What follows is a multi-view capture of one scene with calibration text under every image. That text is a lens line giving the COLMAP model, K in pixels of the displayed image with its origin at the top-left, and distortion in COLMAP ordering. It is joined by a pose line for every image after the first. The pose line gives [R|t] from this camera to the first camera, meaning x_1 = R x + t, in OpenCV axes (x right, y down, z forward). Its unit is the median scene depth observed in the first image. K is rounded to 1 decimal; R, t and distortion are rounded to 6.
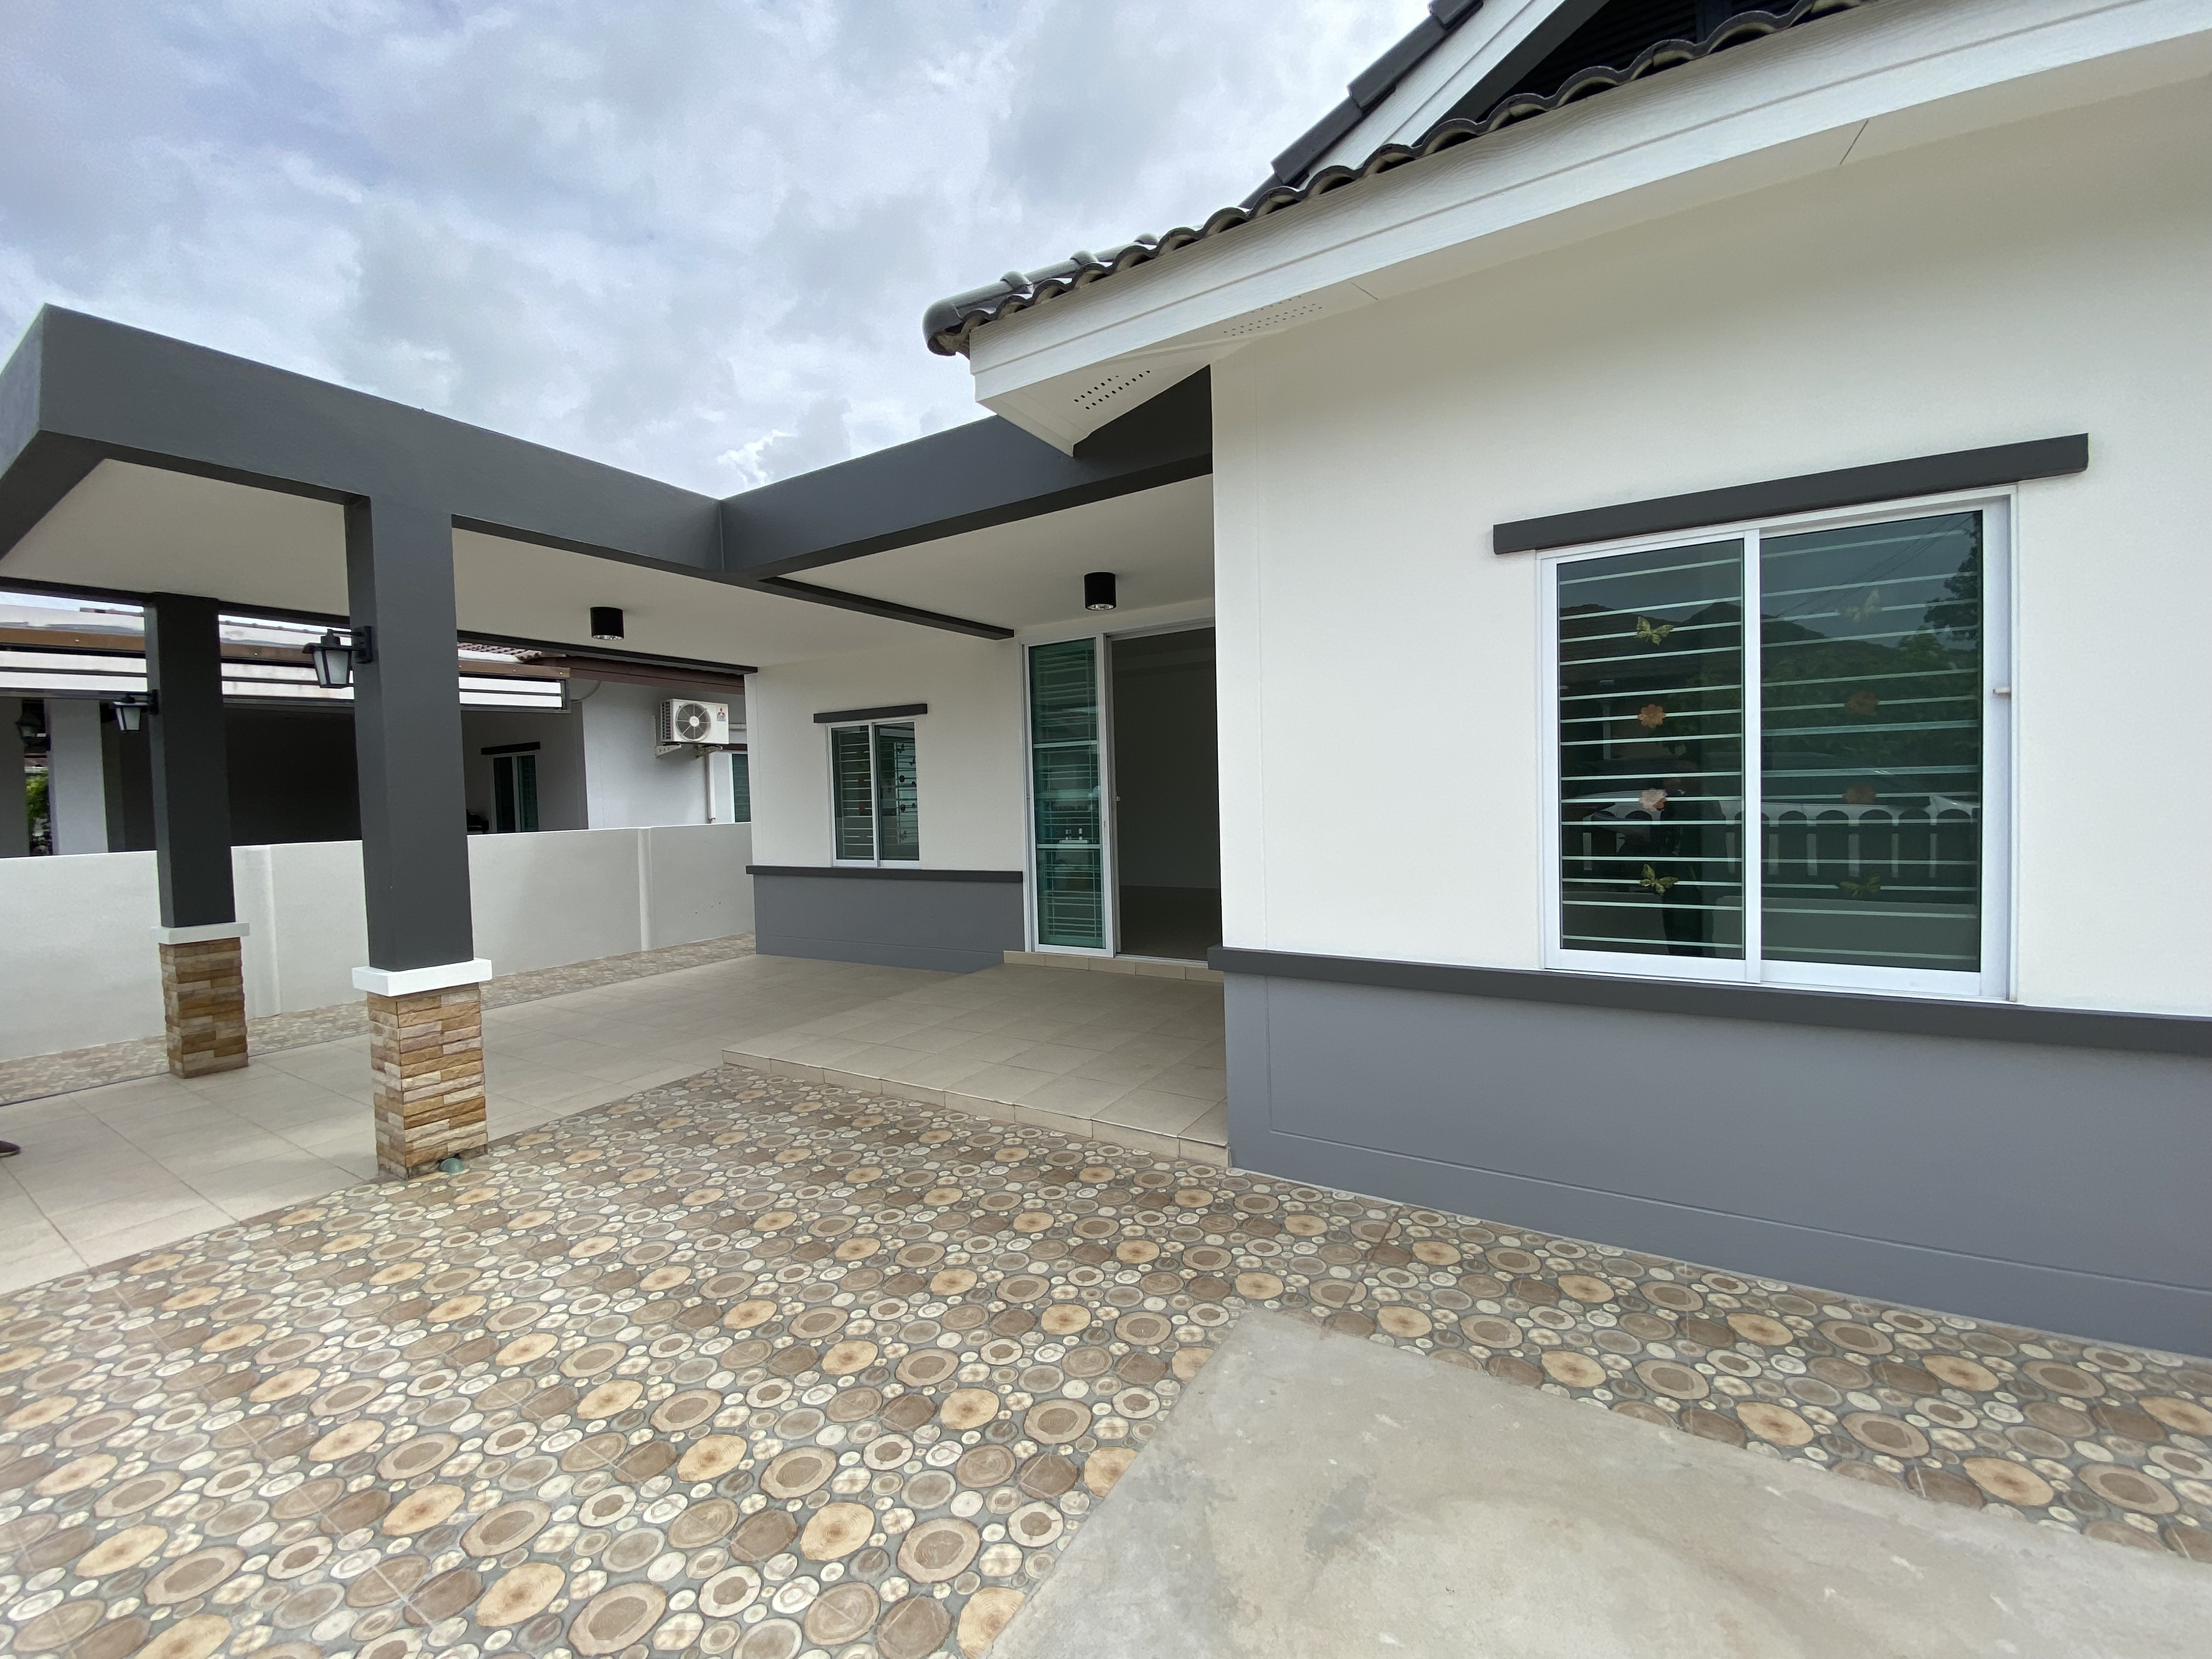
lens RADIAL K [[885.3, 0, 1106.0], [0, 885.3, 829.5], [0, 0, 1]] dist [0.031044, -0.028674]
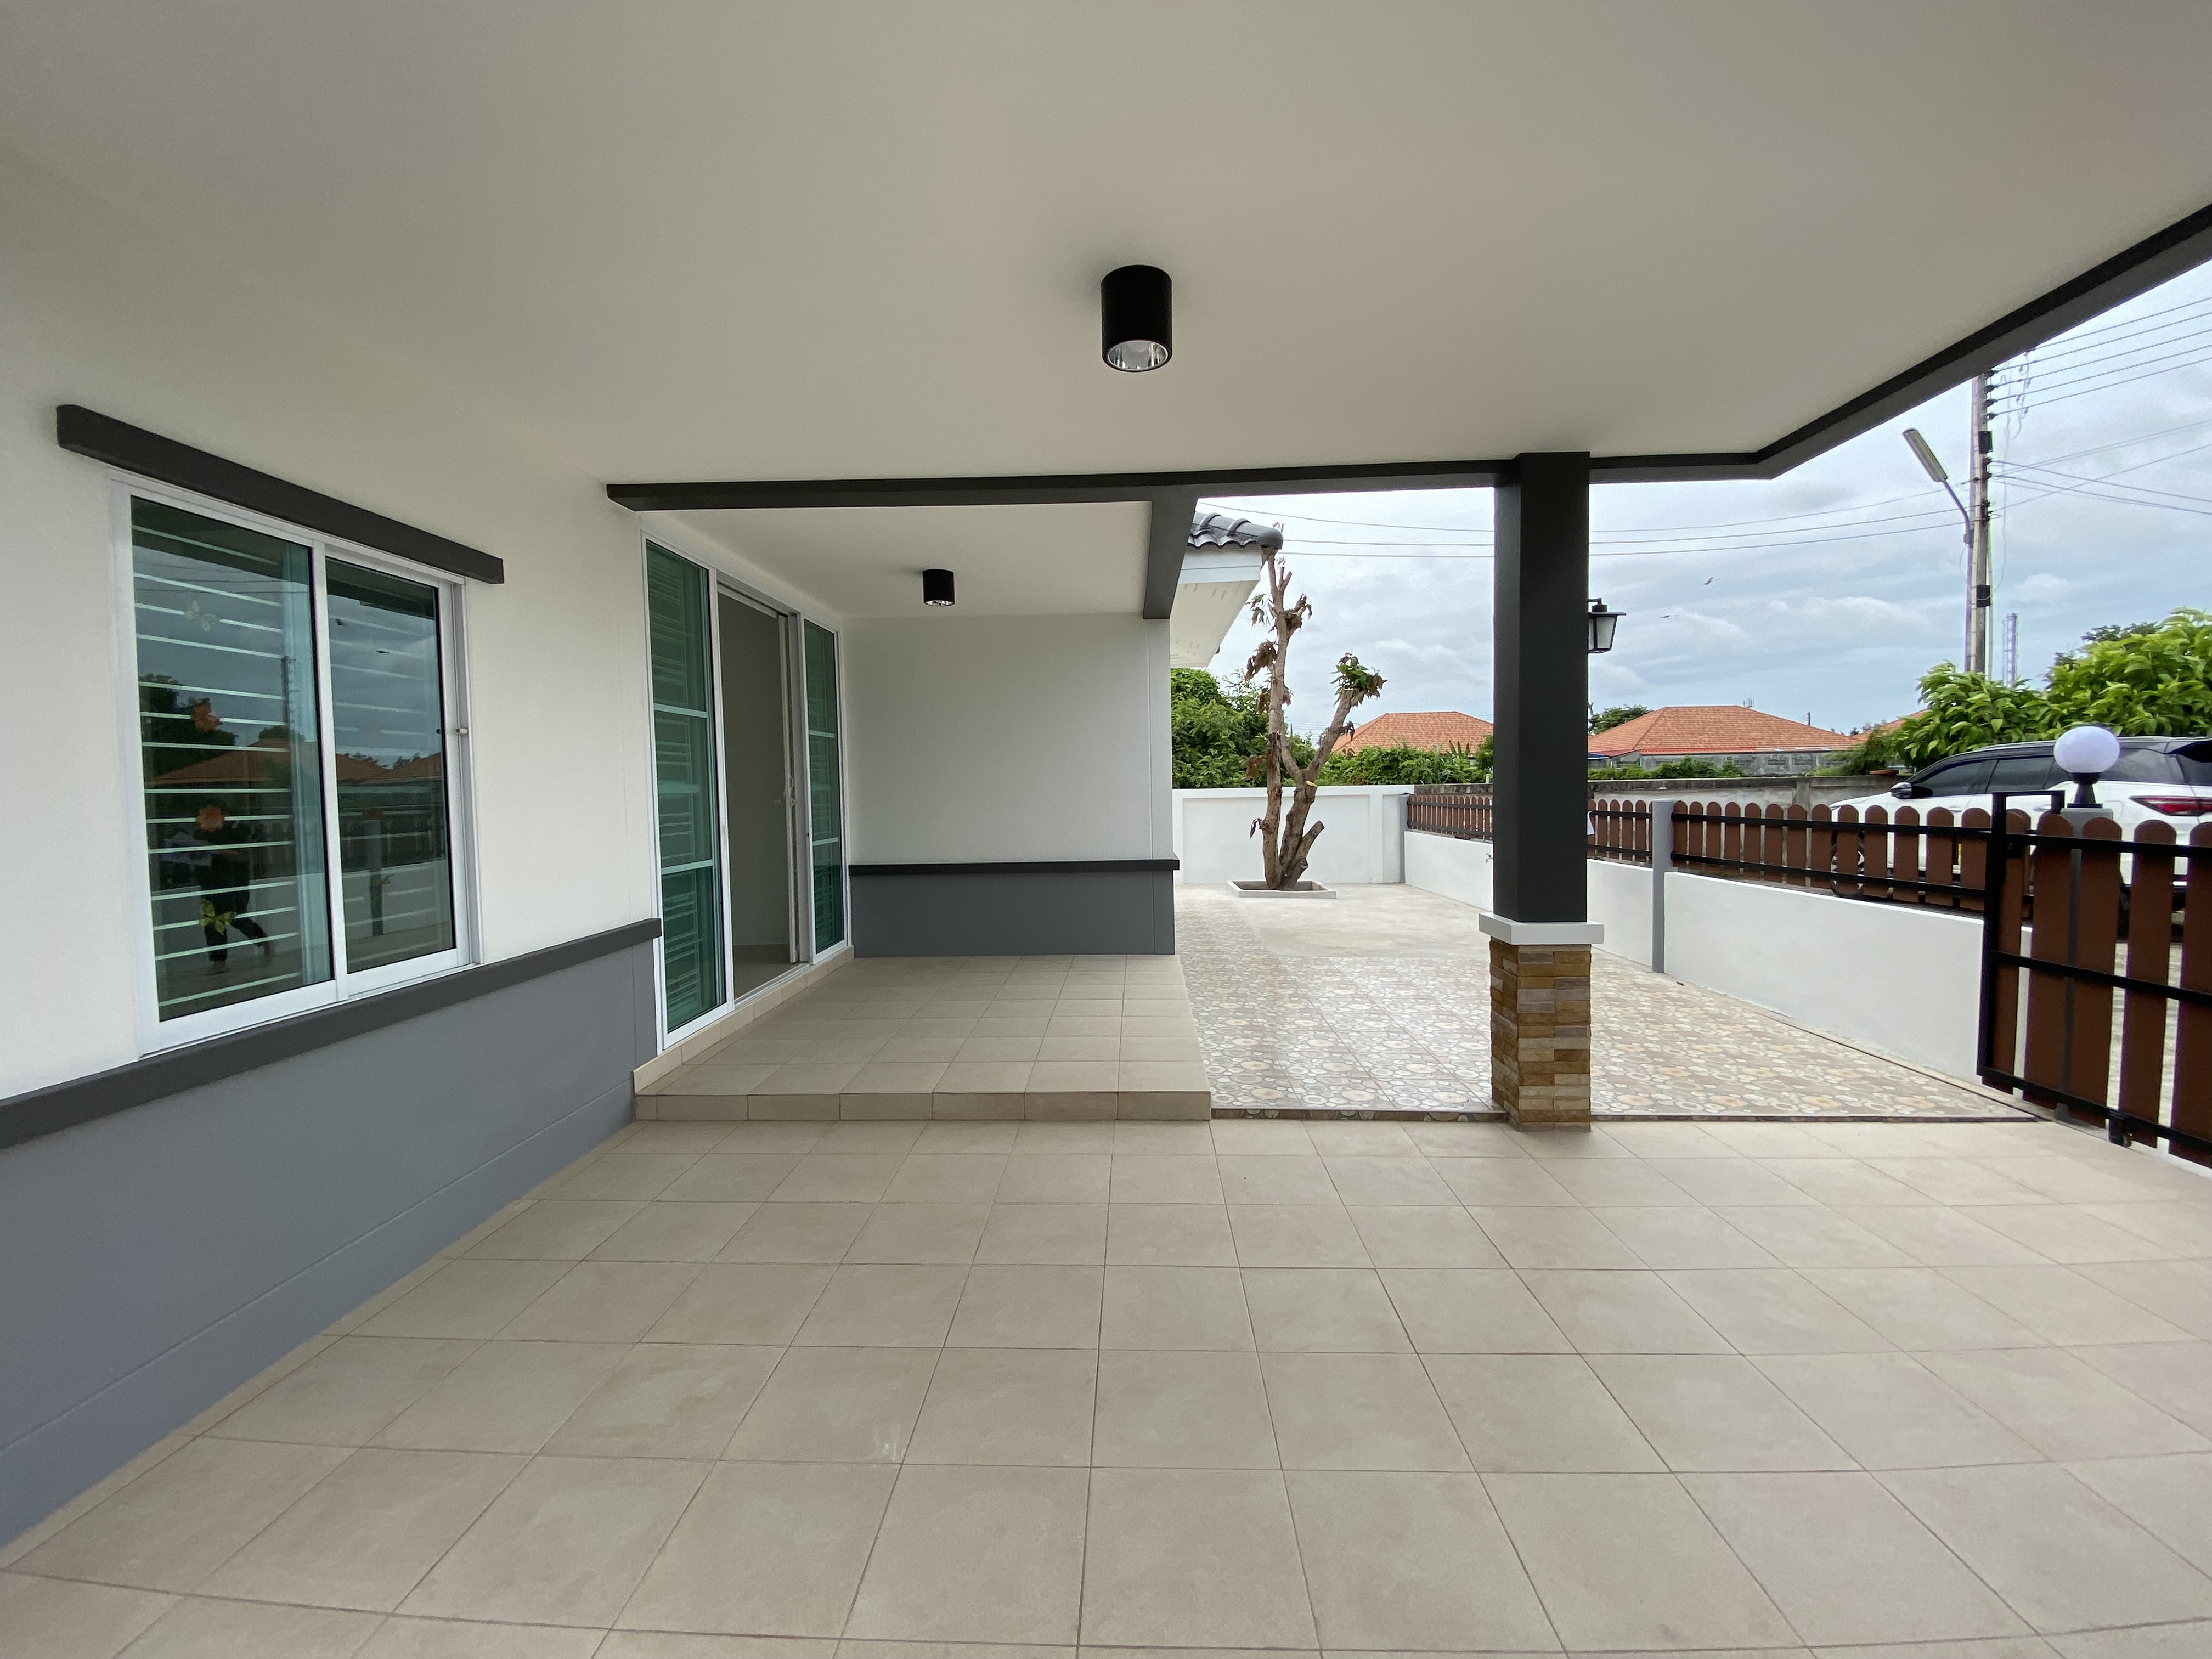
lens RADIAL K [[894.6, 0, 1097.4], [0, 894.6, 830.4], [0, 0, 1]] dist [0.017350, -0.019723]
pose [[-0.483944, 0.000066, 0.875099, -1.460717], [0.072830, 0.996534, 0.040201, -0.024889], [-0.872063, 0.083189, -0.482272, 1.979006]]
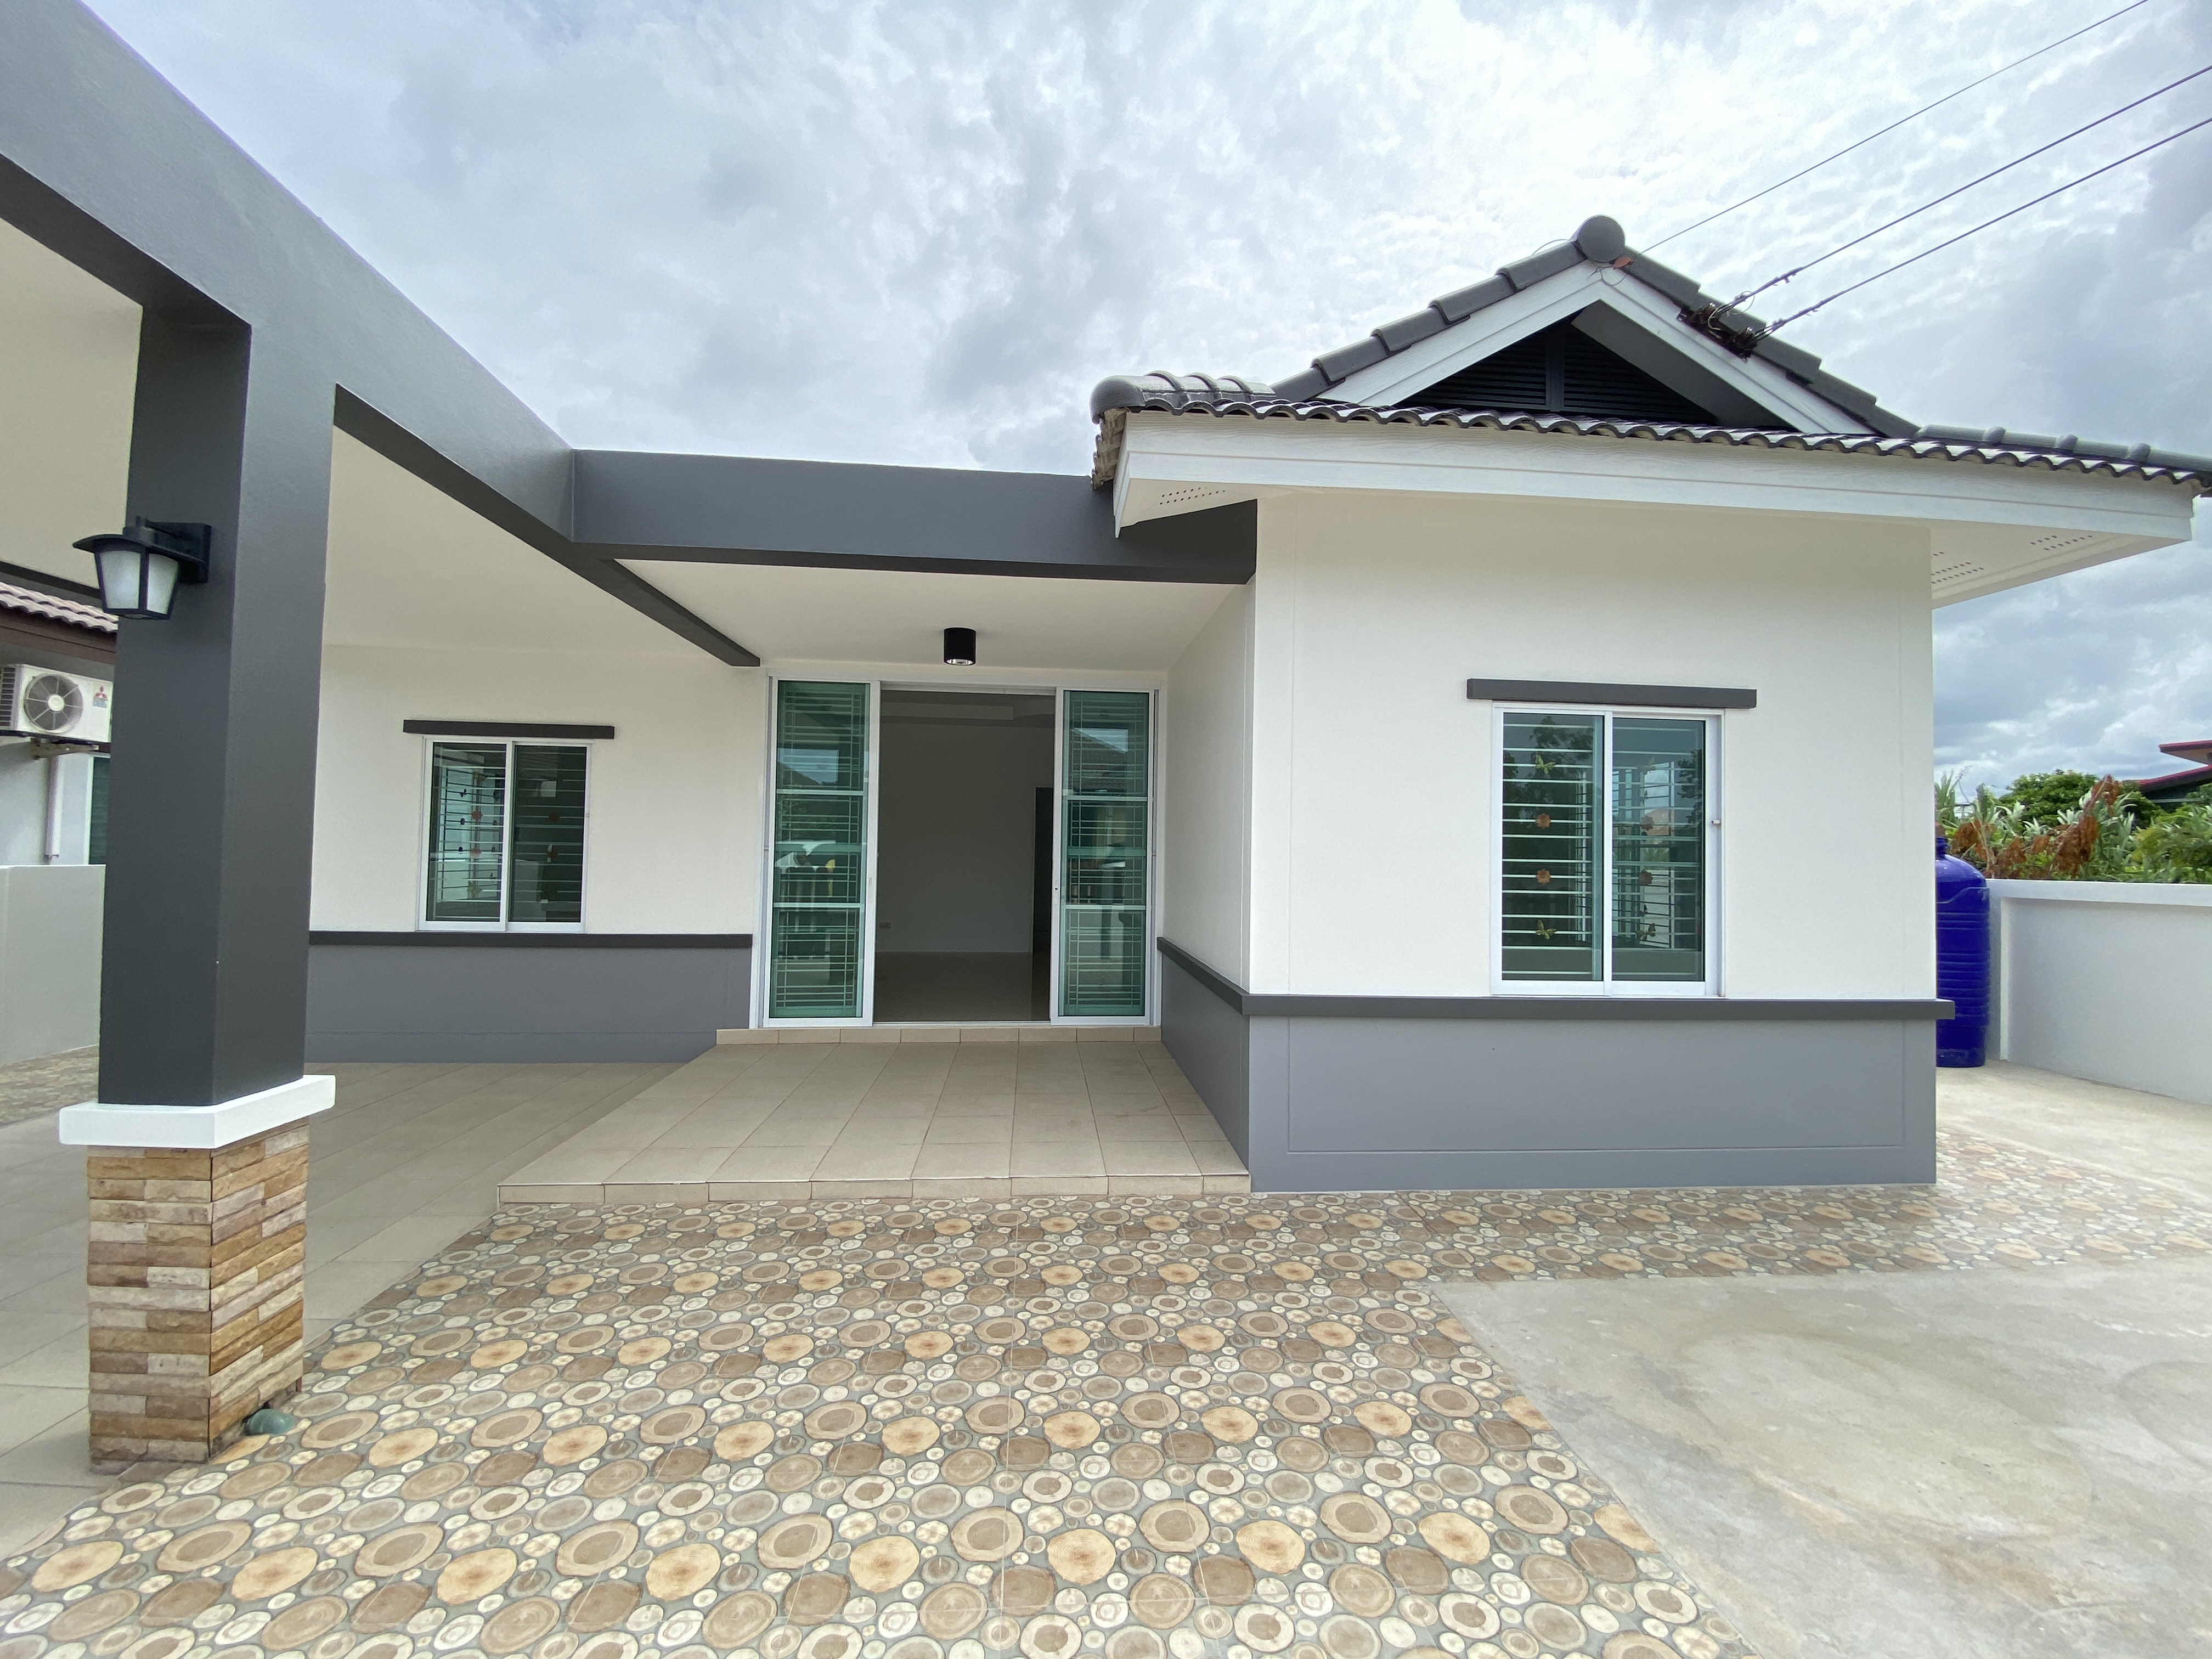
lens RADIAL K [[894.6, 0, 1097.4], [0, 894.6, 830.4], [0, 0, 1]] dist [0.017350, -0.019723]
pose [[0.808769, 0.058347, 0.585225, -0.658229], [-0.017690, 0.997030, -0.074957, 0.011284], [-0.587860, 0.050270, 0.807399, 0.165554]]
